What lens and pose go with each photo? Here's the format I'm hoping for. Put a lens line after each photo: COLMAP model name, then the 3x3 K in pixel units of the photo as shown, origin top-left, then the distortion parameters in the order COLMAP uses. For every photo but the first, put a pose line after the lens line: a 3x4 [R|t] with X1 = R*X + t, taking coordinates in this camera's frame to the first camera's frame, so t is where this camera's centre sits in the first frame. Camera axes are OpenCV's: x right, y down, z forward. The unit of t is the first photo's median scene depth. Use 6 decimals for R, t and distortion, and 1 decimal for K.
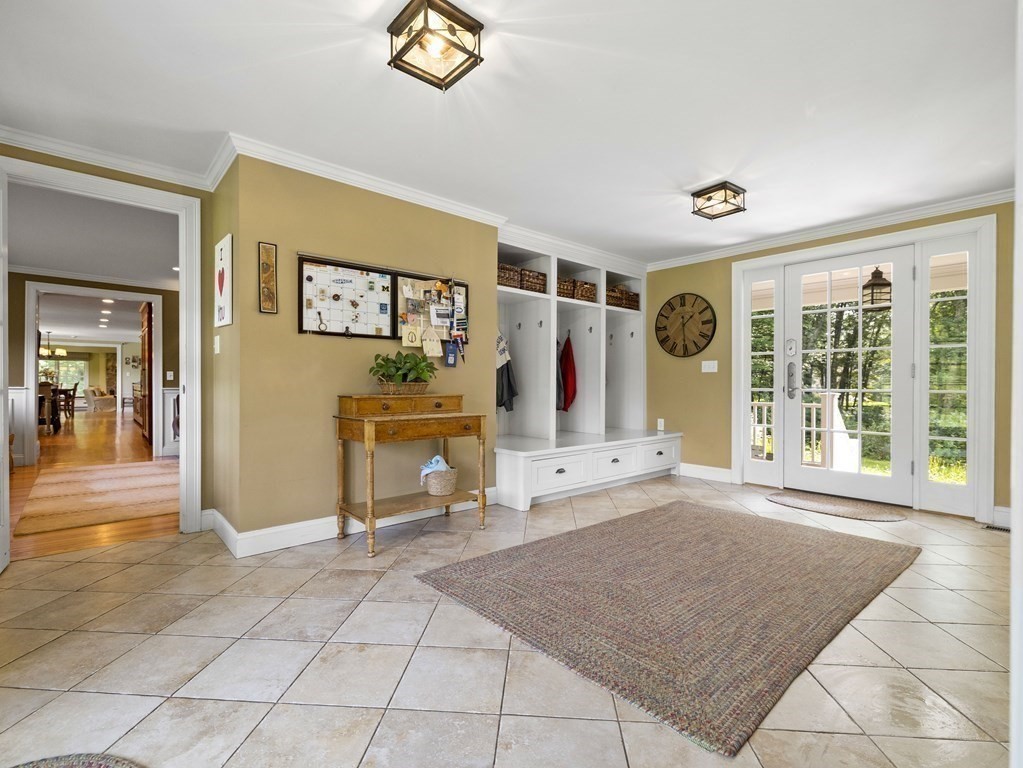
lens RADIAL K [[485.7, 0, 509.2], [0, 485.7, 382.6], [0, 0, 1]] dist [0.003188, 0.000117]
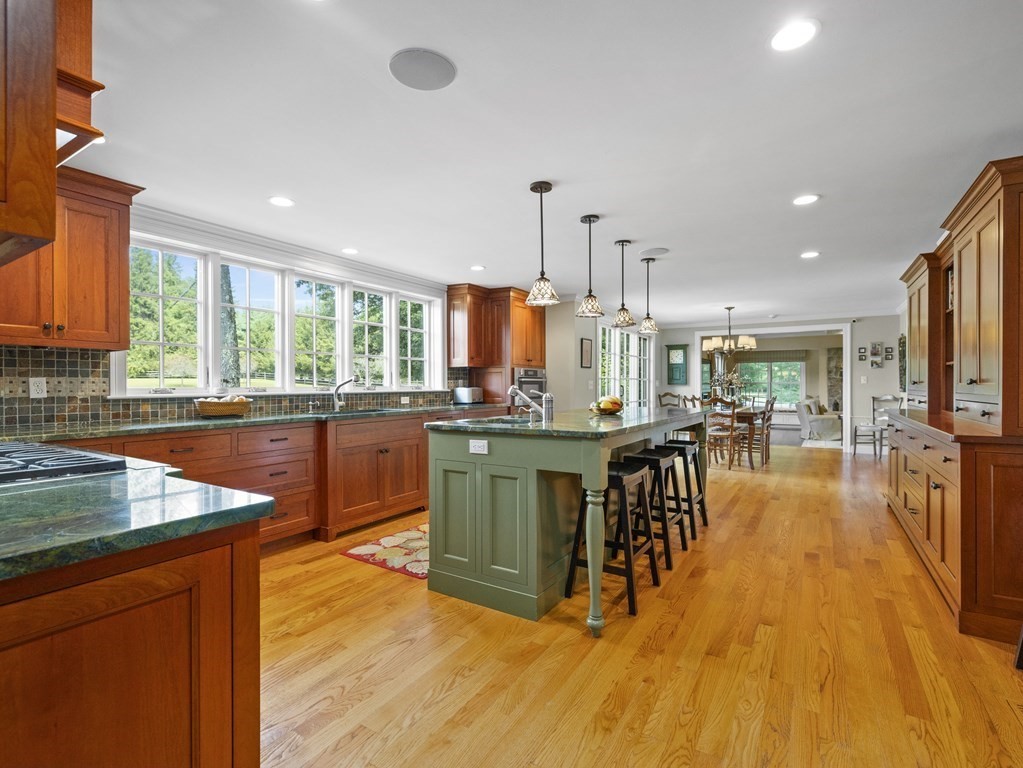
lens RADIAL K [[485.7, 0, 511.0], [0, 485.7, 384.0], [0, 0, 1]] dist [0.003188, 0.000117]
pose [[0.289917, -0.004790, -0.957040, -0.338198], [0.003976, 0.999985, -0.003800, -0.010548], [0.957043, -0.002703, 0.289932, 0.419207]]
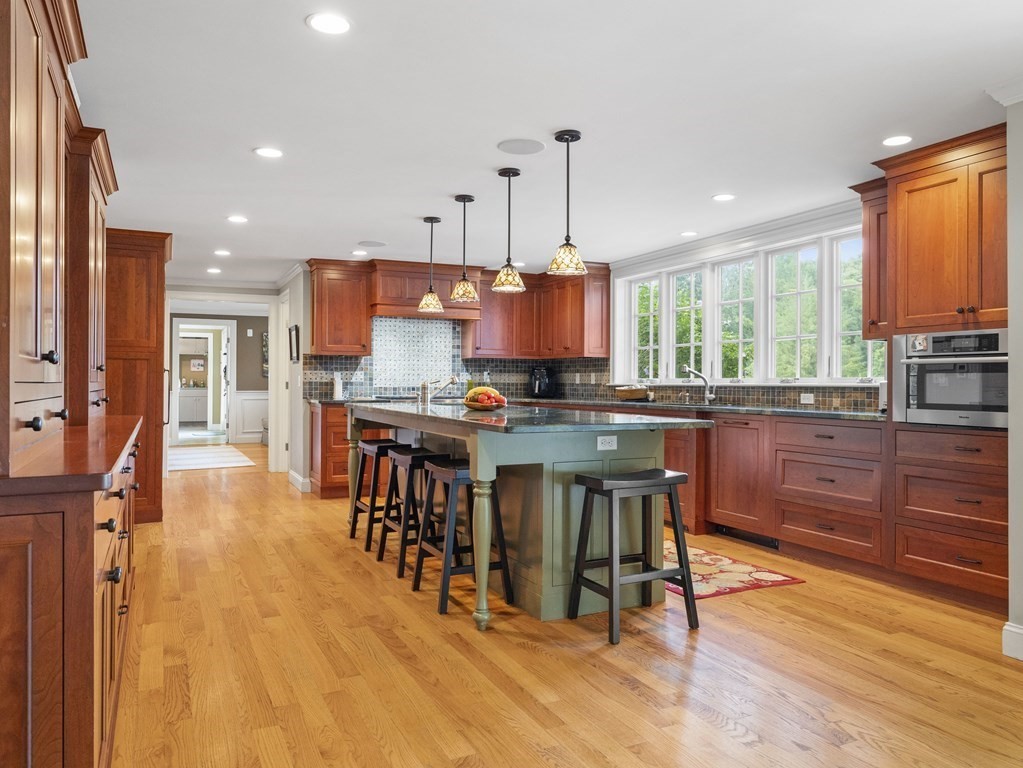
lens RADIAL K [[683.4, 0, 512.0], [0, 683.4, 382.4], [0, 0, 1]] dist [-0.005237, -0.000762]
pose [[-0.972831, -0.007062, 0.231407, -1.127308], [-0.007152, 0.999974, 0.000449, -0.002297], [-0.231404, -0.001218, -0.972857, 1.452116]]
